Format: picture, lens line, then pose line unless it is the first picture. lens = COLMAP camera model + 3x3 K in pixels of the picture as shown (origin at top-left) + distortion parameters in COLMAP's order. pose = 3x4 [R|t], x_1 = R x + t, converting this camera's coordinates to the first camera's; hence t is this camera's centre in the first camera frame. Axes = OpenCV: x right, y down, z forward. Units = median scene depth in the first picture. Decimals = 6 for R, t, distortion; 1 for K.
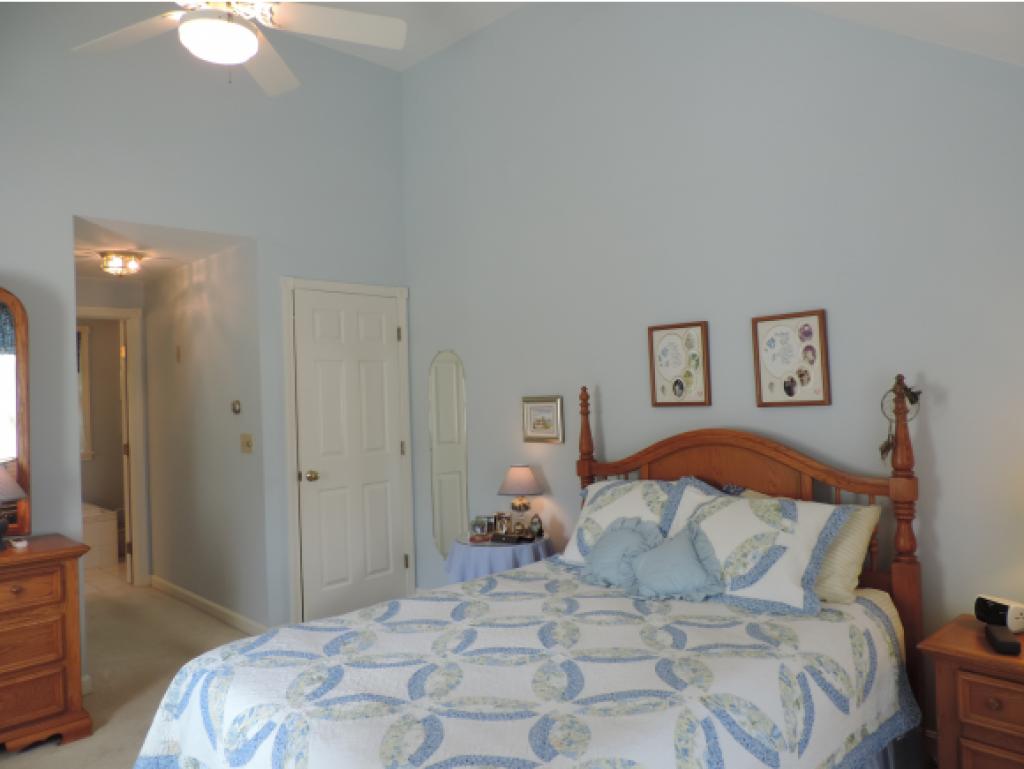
lens RADIAL K [[731.0, 0, 515.2], [0, 731.0, 385.0], [0, 0, 1]] dist [-0.021222, 0.005077]
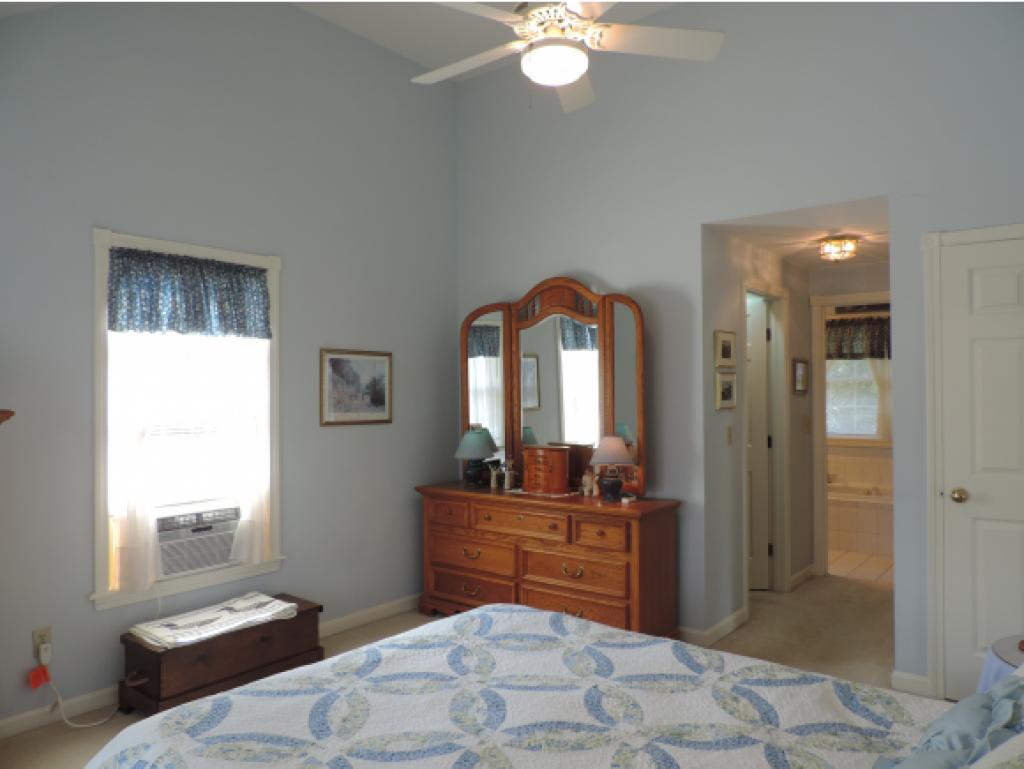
lens RADIAL K [[731.0, 0, 515.2], [0, 731.0, 385.0], [0, 0, 1]] dist [-0.021222, 0.005077]
pose [[0.126880, 0.022038, -0.991673, 0.770402], [0.008979, 0.999687, 0.023365, -0.019094], [0.991877, -0.011868, 0.126642, 0.891038]]
